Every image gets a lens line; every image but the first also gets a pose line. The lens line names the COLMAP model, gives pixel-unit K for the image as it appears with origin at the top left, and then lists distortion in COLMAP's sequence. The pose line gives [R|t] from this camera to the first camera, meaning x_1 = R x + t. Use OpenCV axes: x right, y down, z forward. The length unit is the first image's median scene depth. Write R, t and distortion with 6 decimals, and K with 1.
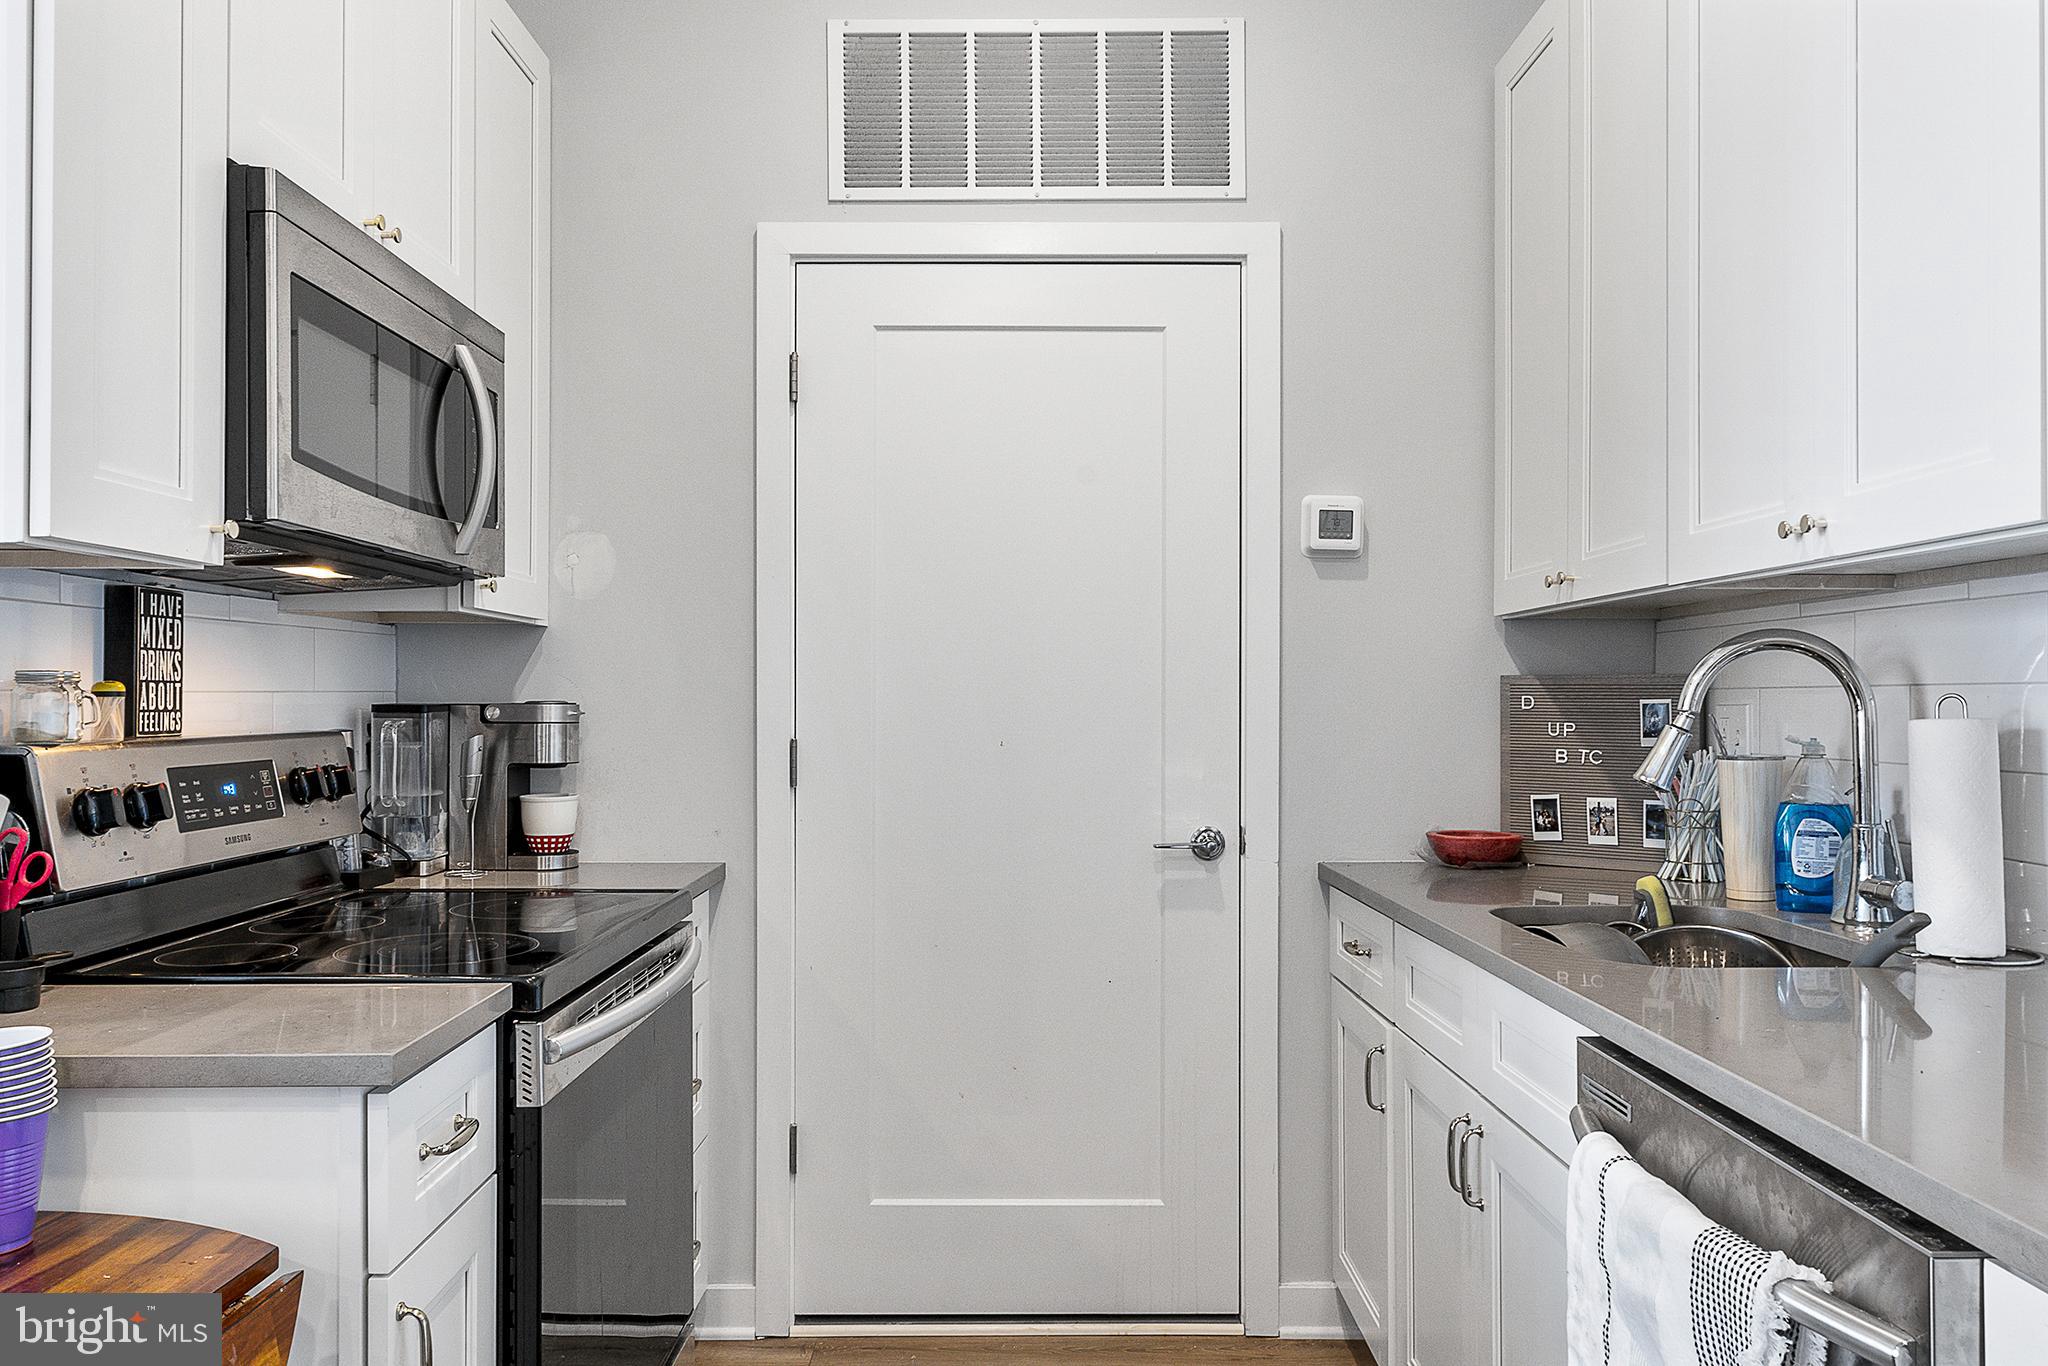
lens RADIAL K [[1516.4, 0, 986.3], [0, 1516.4, 688.8], [0, 0, 1]] dist [0.007118, 0.004086]
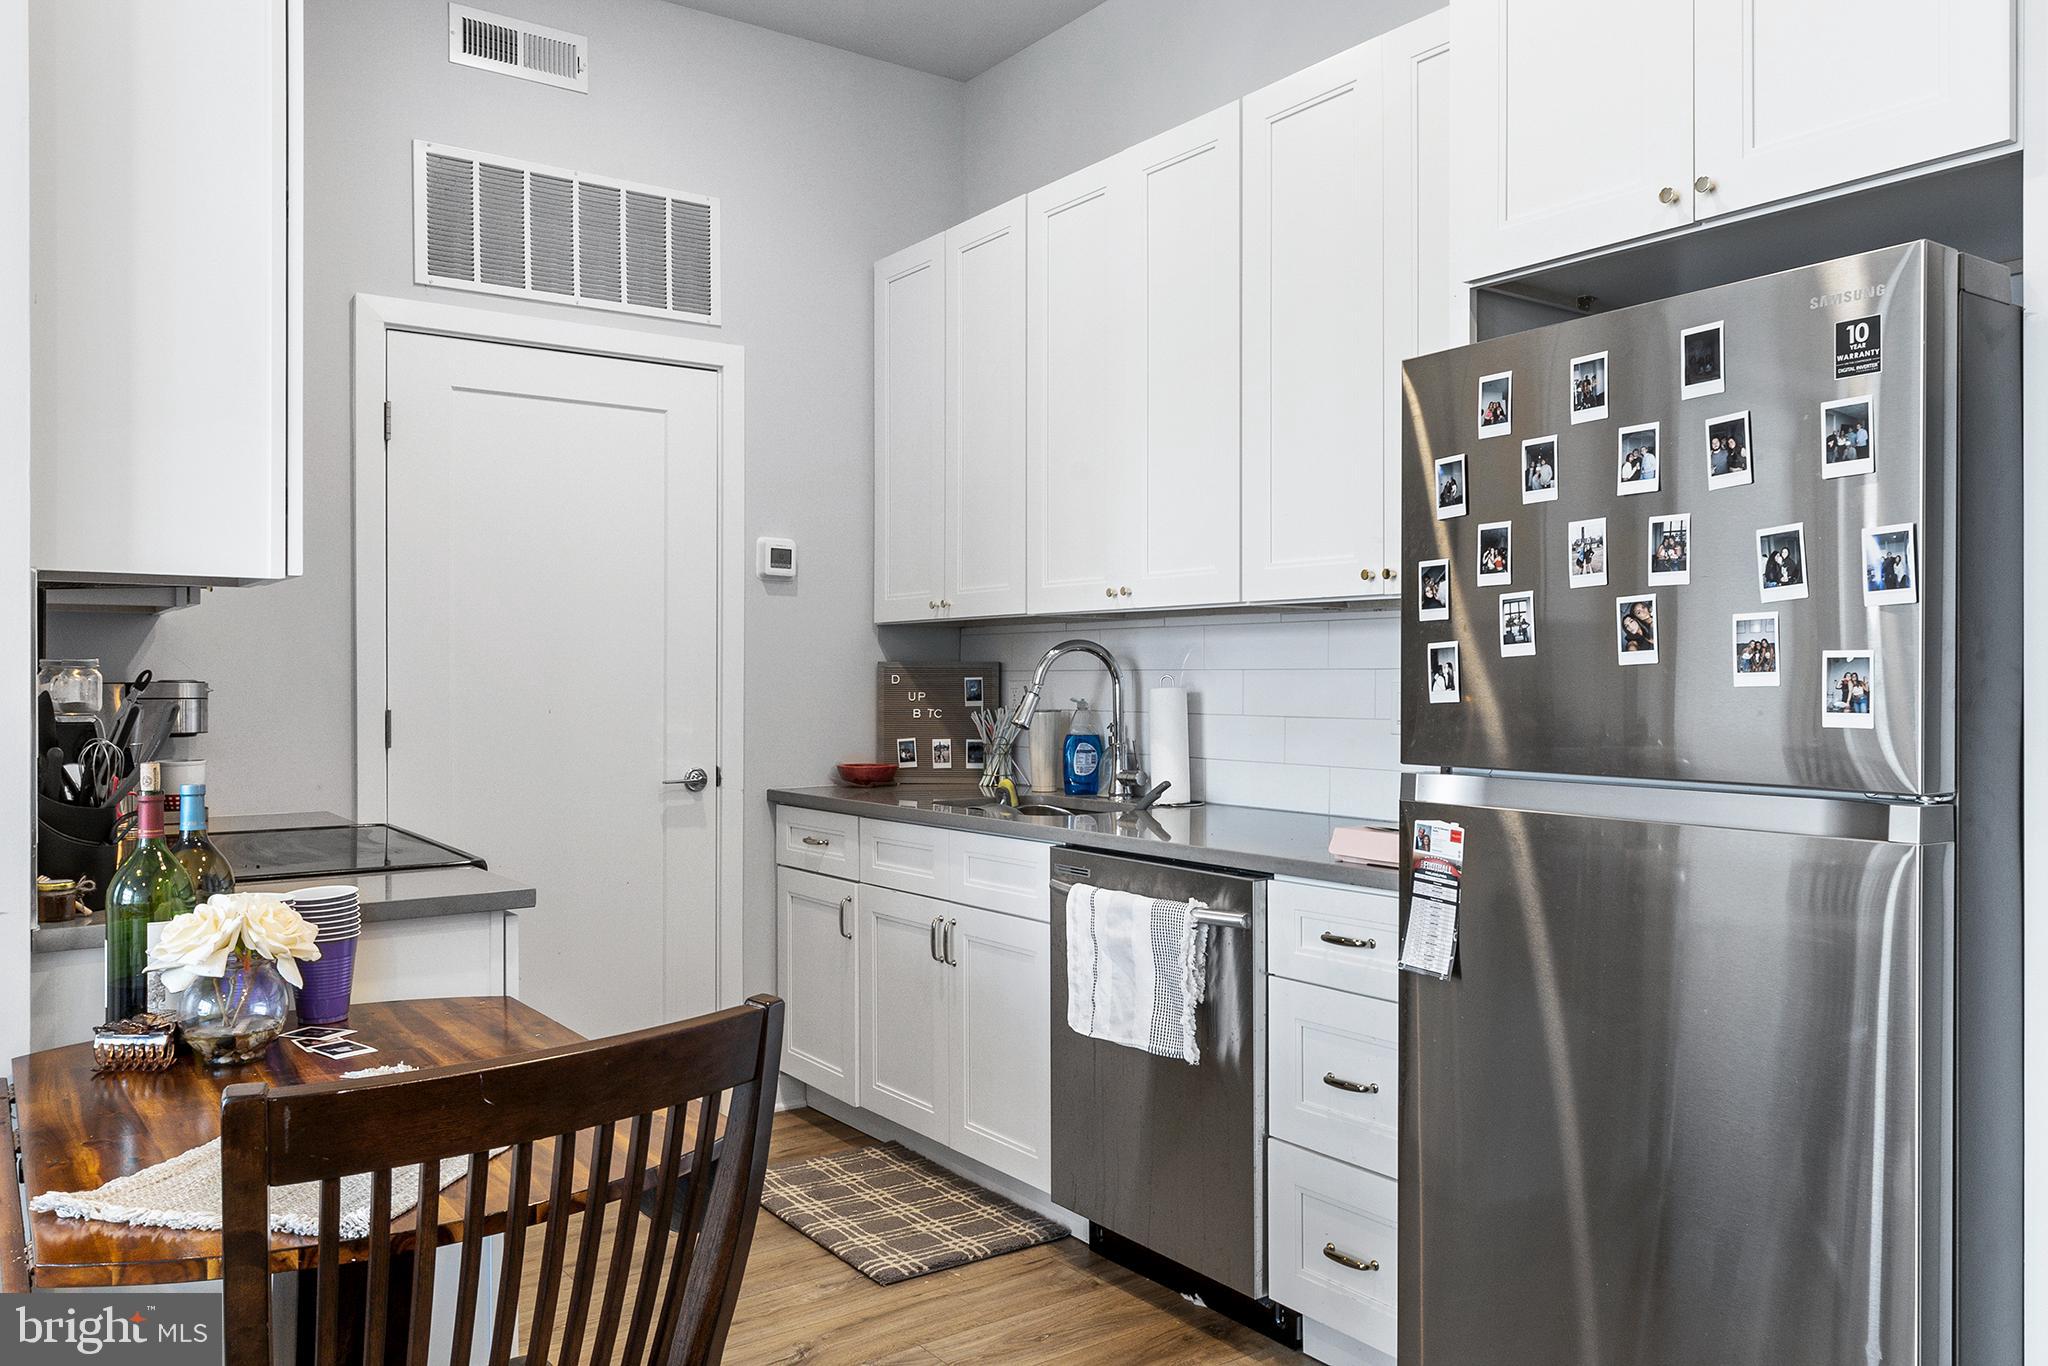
lens RADIAL K [[1516.4, 0, 1028.8], [0, 1516.4, 678.9], [0, 0, 1]] dist [0.007118, 0.004086]
pose [[0.806824, -0.002230, 0.590788, -0.449762], [-0.005207, 0.999927, 0.010885, -0.009092], [-0.590769, -0.011858, 0.806754, -0.331930]]
